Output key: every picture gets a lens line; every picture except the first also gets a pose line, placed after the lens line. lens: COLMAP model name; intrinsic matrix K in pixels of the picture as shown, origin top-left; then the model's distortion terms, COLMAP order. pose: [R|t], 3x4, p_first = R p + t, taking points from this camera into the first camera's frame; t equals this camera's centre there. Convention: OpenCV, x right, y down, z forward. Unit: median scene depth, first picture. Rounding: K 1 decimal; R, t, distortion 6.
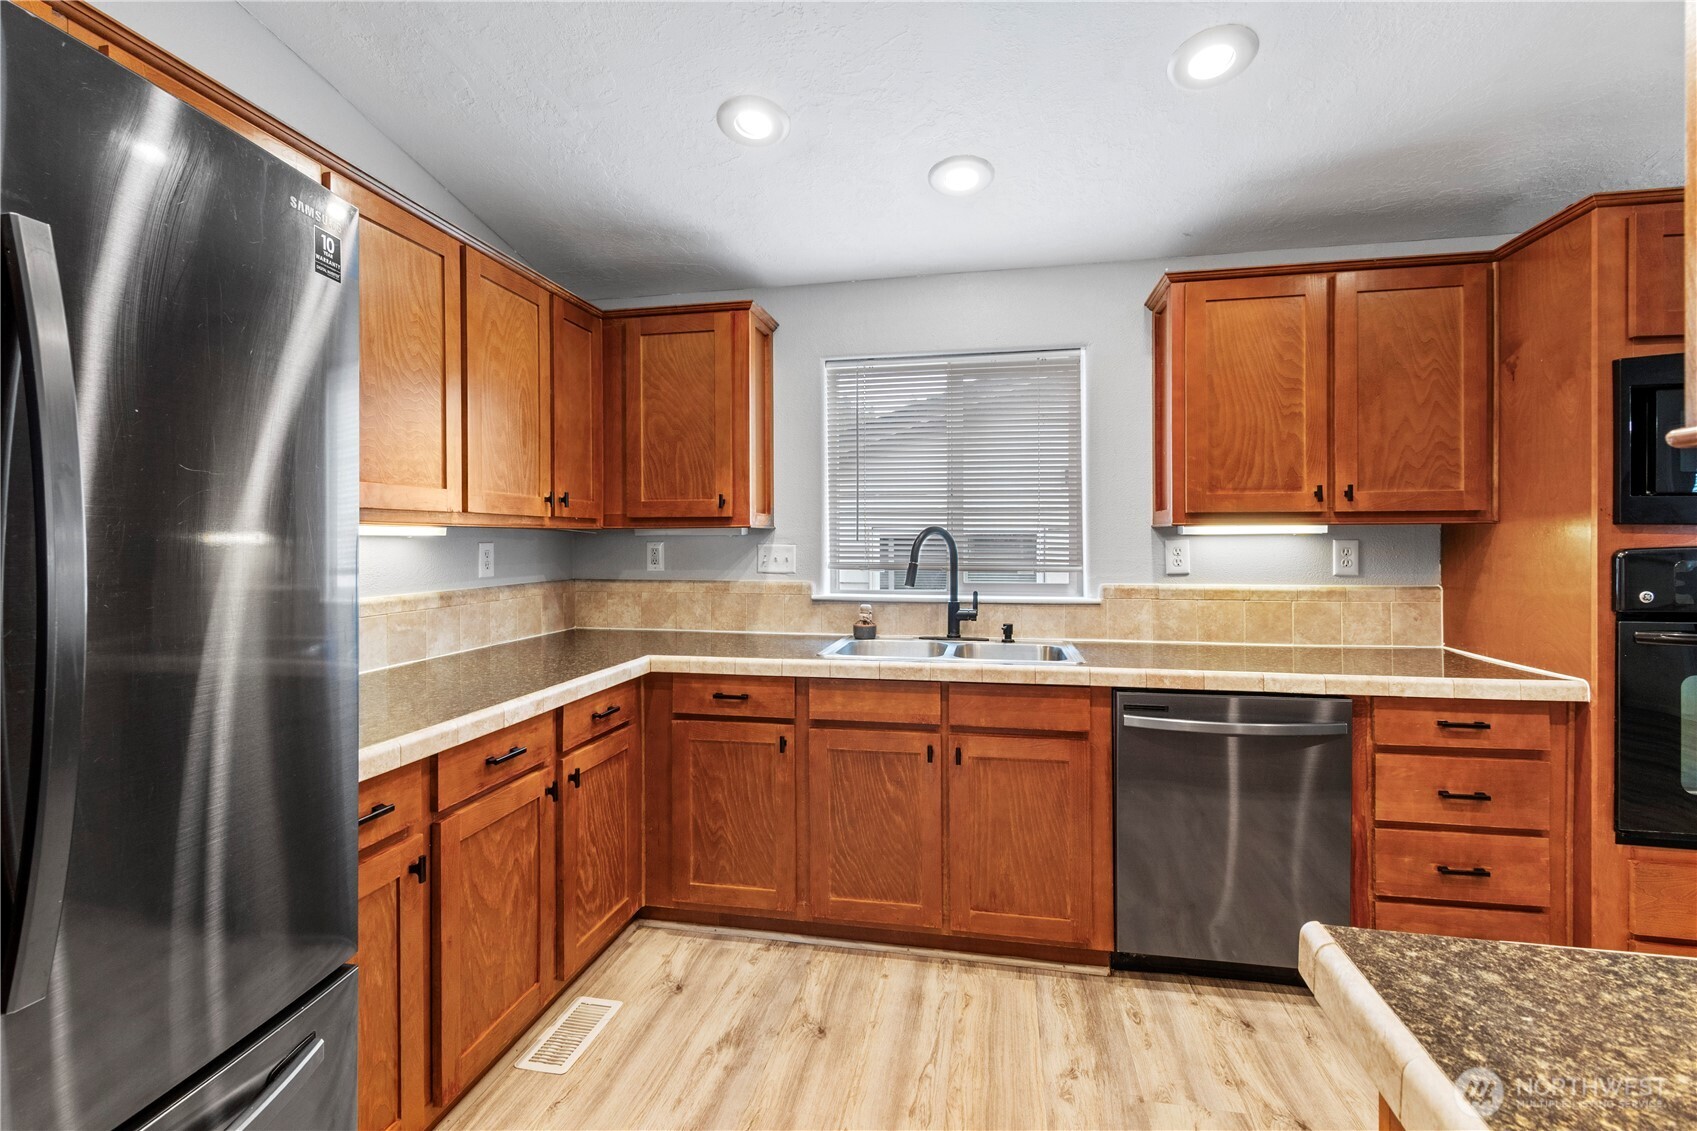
lens RADIAL K [[775.6, 0, 848.6], [0, 775.6, 548.1], [0, 0, 1]] dist [0.002579, -0.002436]
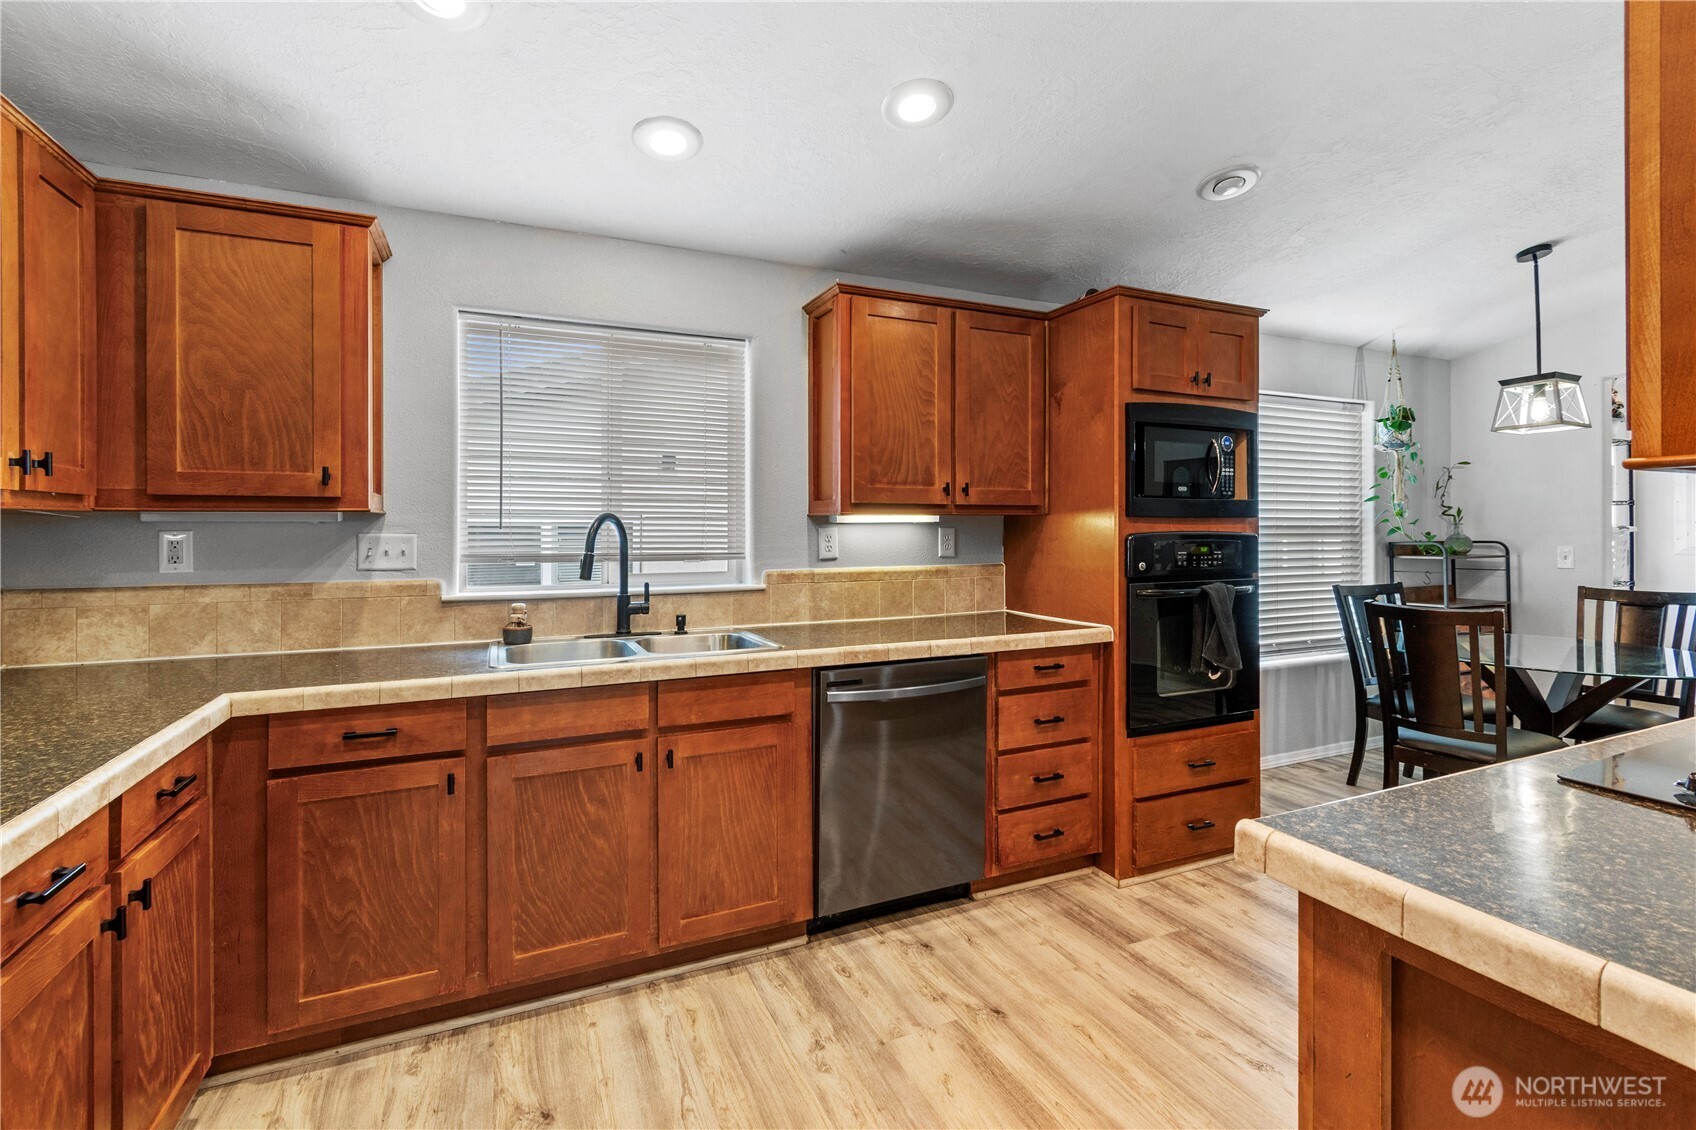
lens RADIAL K [[775.1, 0, 865.0], [0, 775.1, 534.9], [0, 0, 1]] dist [0.002579, -0.002436]
pose [[0.805413, -0.005459, 0.592689, -0.216744], [0.007216, 0.999974, -0.000597, 0.000634], [-0.592670, 0.004758, 0.805431, 0.105848]]
